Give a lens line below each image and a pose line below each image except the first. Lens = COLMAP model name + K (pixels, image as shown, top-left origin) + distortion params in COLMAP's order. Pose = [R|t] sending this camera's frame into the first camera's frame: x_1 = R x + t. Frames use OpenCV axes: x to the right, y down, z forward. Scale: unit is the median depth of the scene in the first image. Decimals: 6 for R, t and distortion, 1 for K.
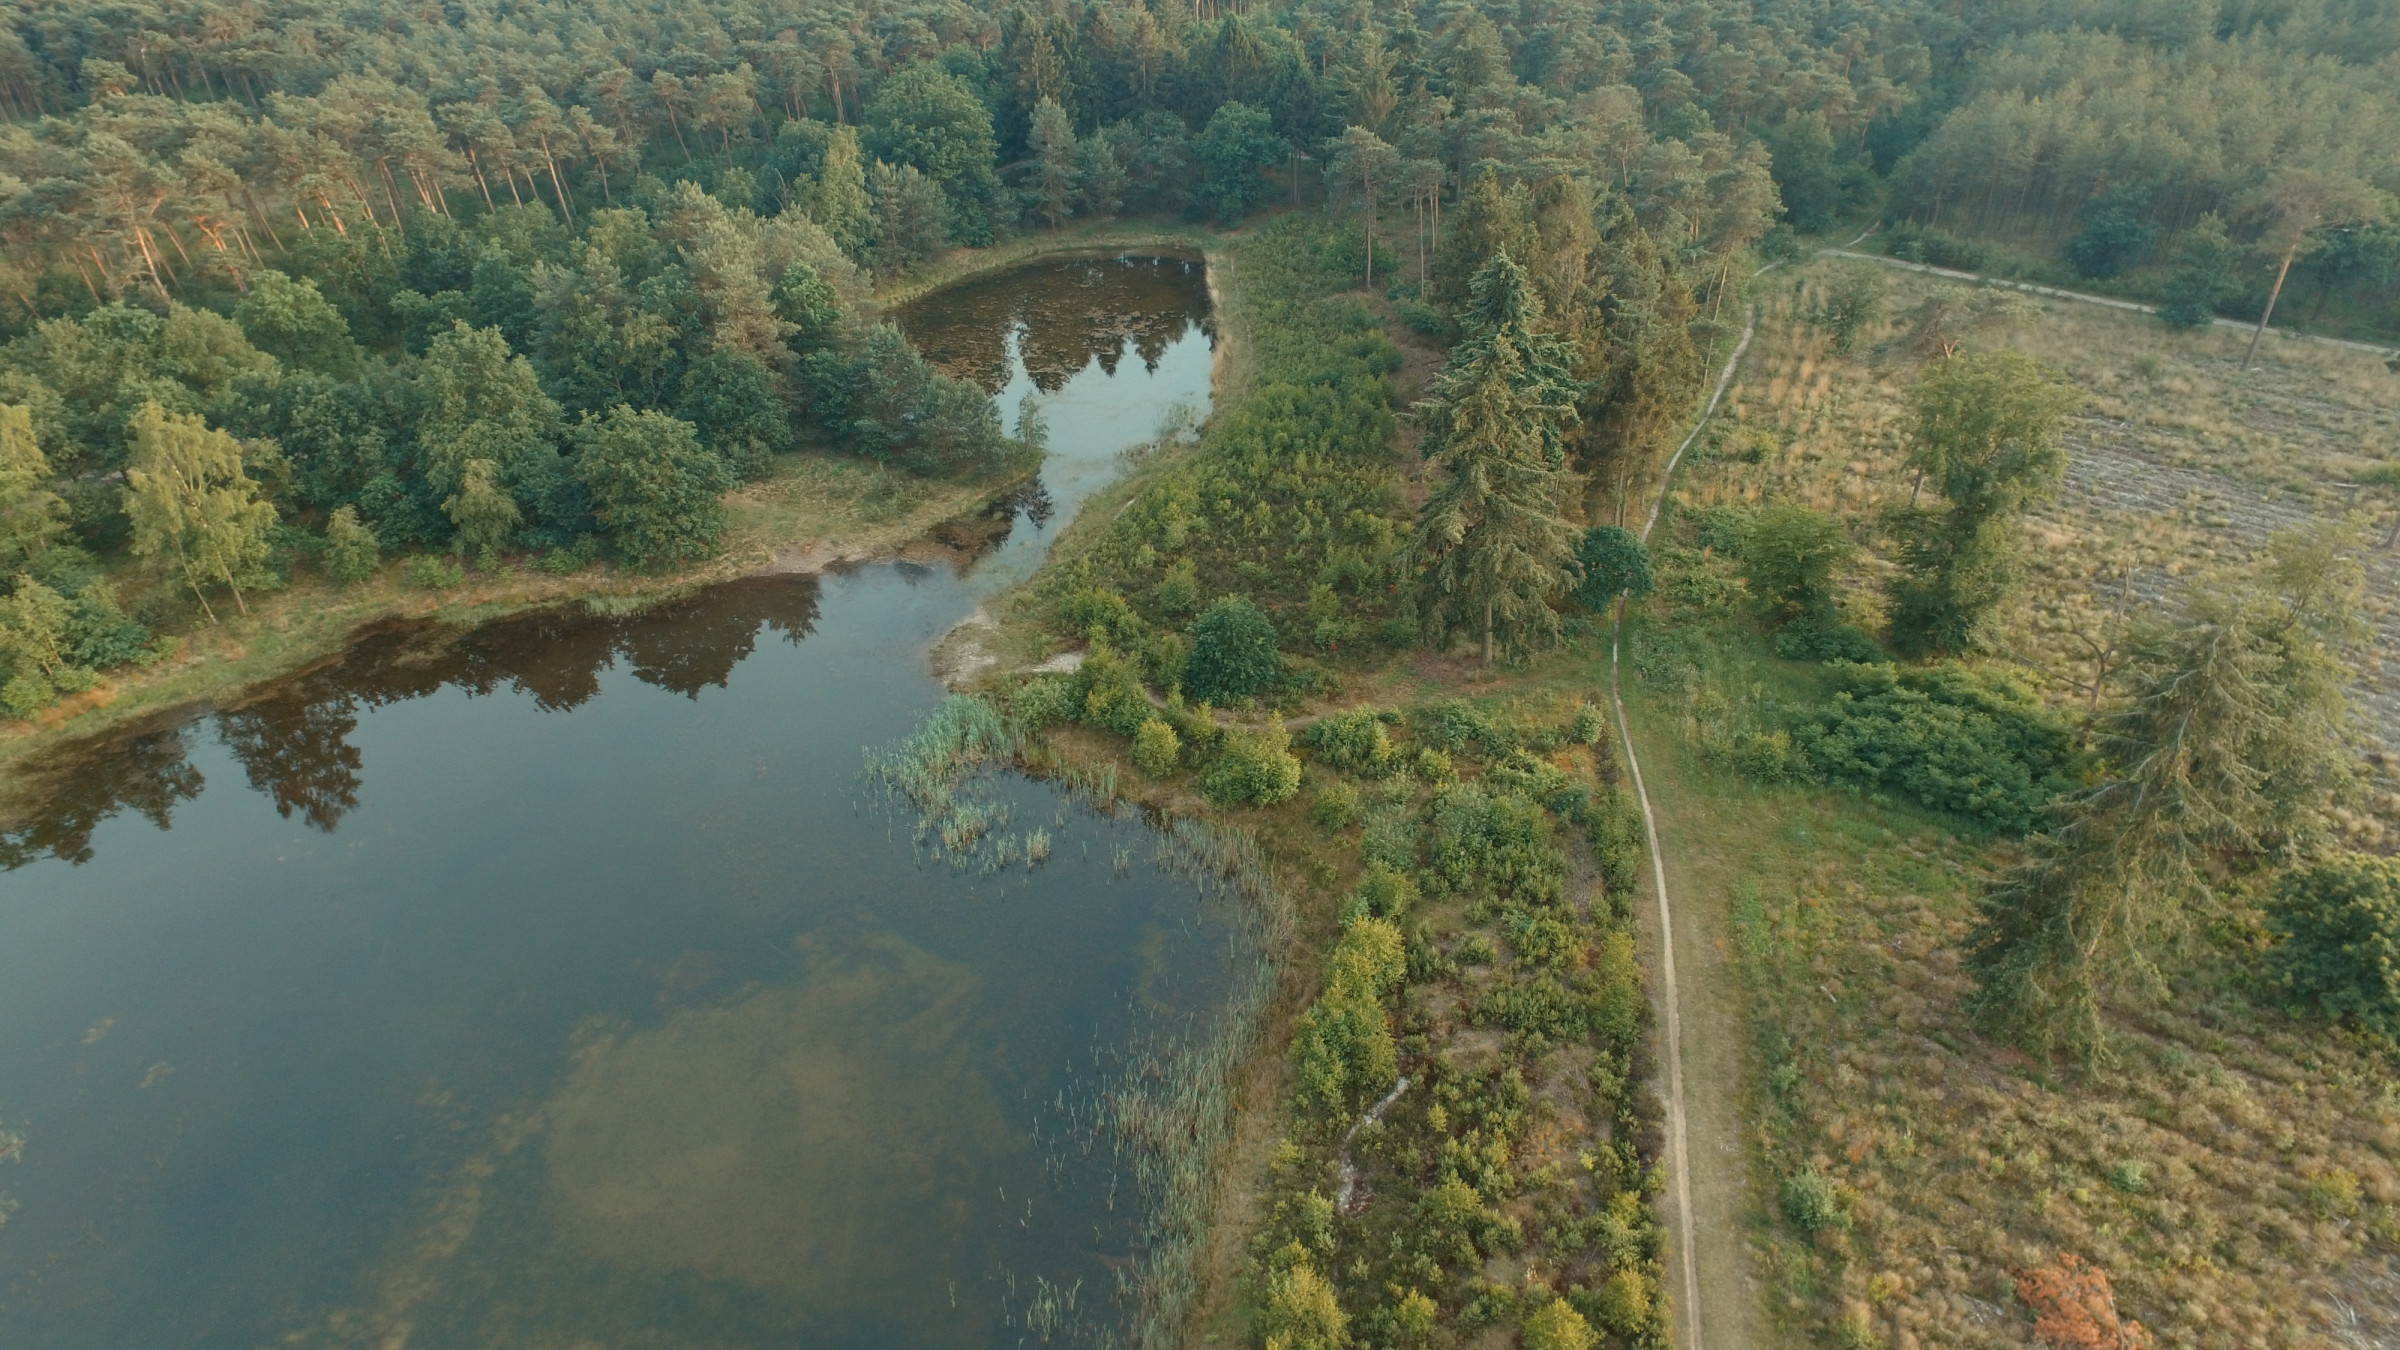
lens RADIAL K [[1390.8, 0, 1190.5], [0, 1390.8, 679.3], [0, 0, 1]] dist [-0.015392, 0.015244]
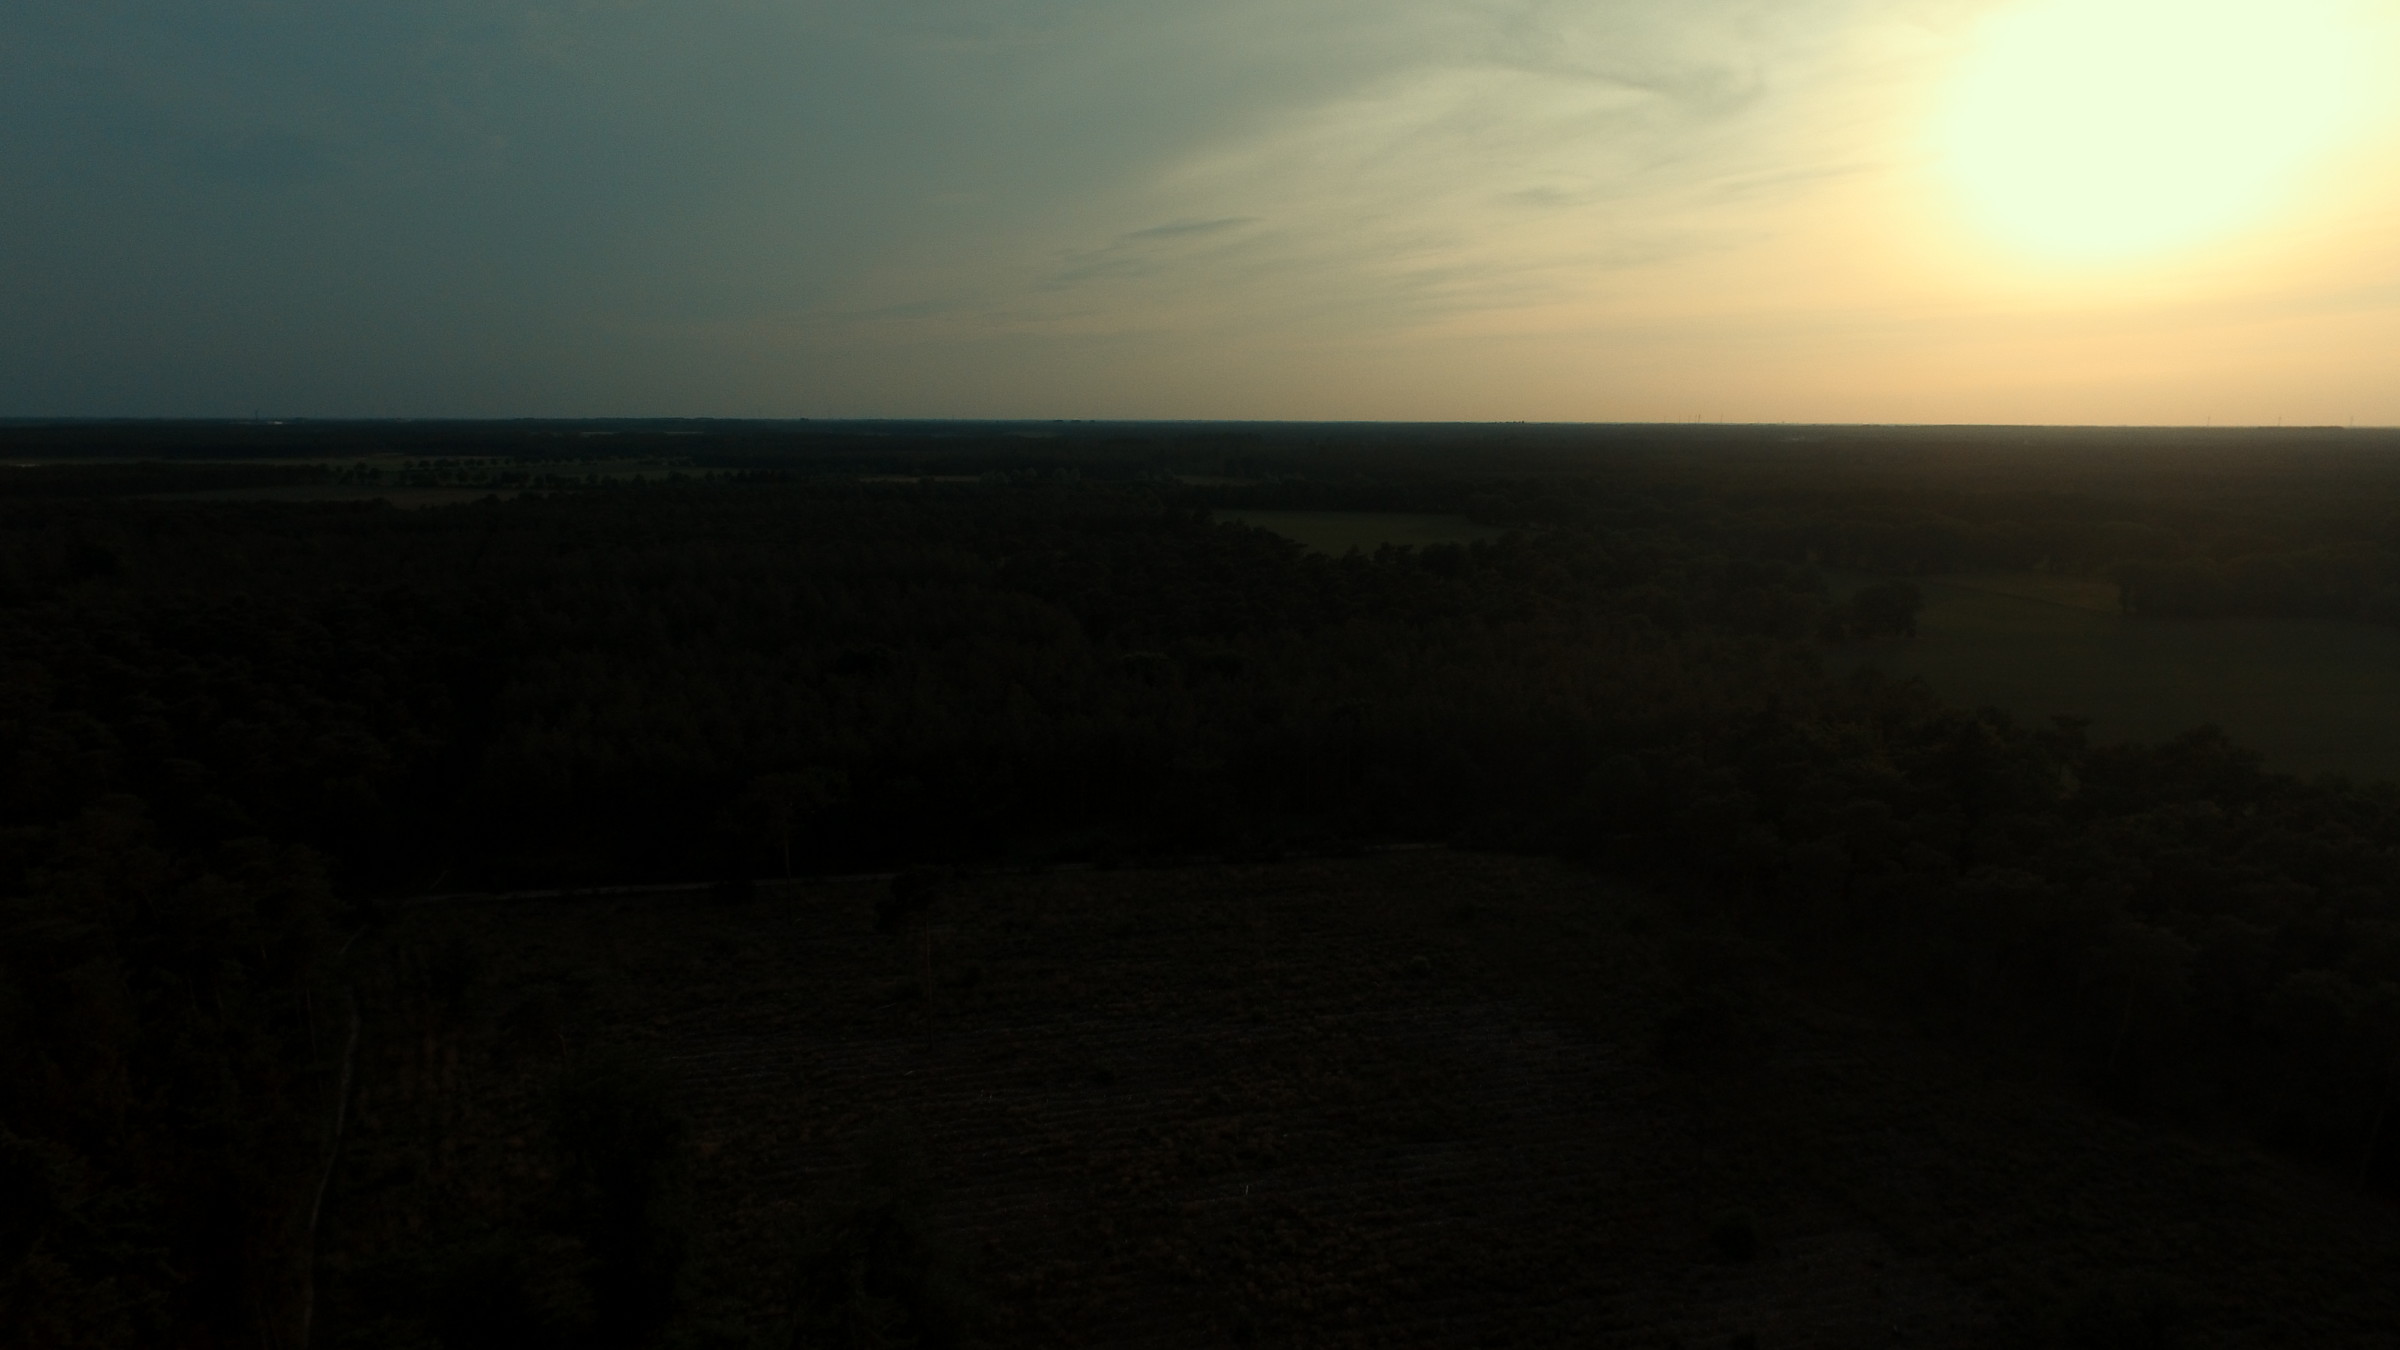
lens RADIAL K [[1390.8, 0, 1189.7], [0, 1390.8, 678.6], [0, 0, 1]] dist [-0.015392, 0.015244]
pose [[0.581832, -0.140644, 0.801056, 0.008689], [0.421212, 0.894663, -0.148860, -0.102584], [-0.695739, 0.424026, 0.579784, -0.067064]]
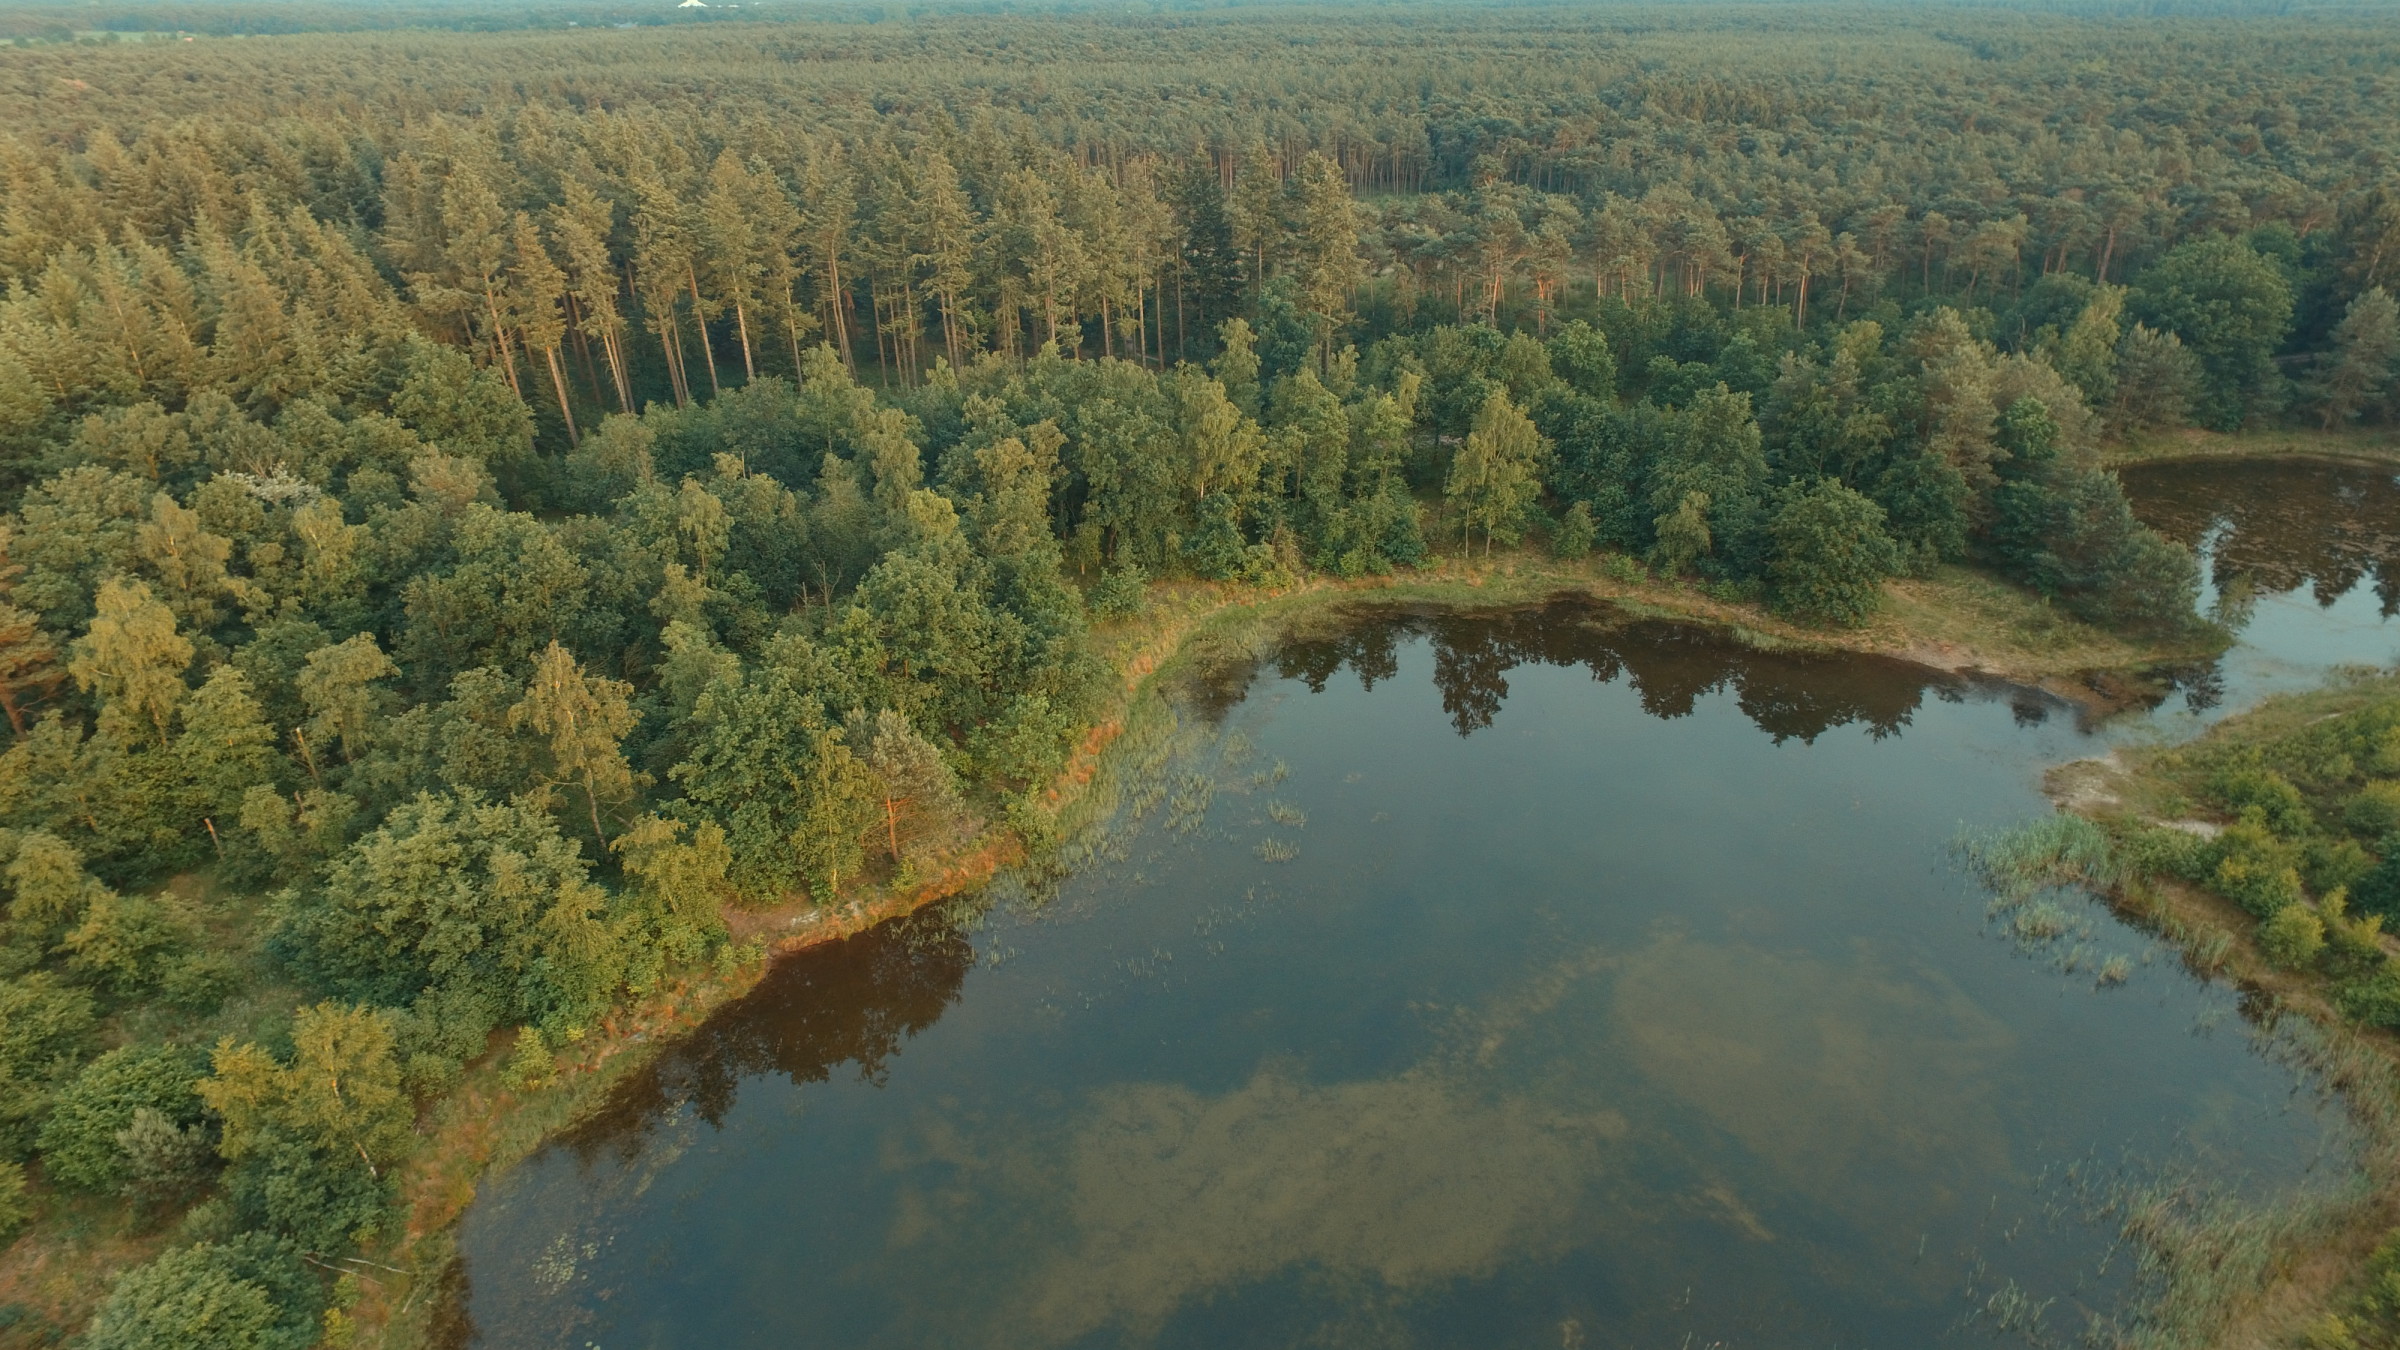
lens RADIAL K [[1390.8, 0, 1188.3], [0, 1390.8, 682.6], [0, 0, 1]] dist [-0.015392, 0.015244]
pose [[0.713769, 0.324565, -0.620637, -0.023373], [-0.376270, 0.925102, 0.051055, 0.093076], [0.590724, 0.197086, 0.782434, -0.162872]]
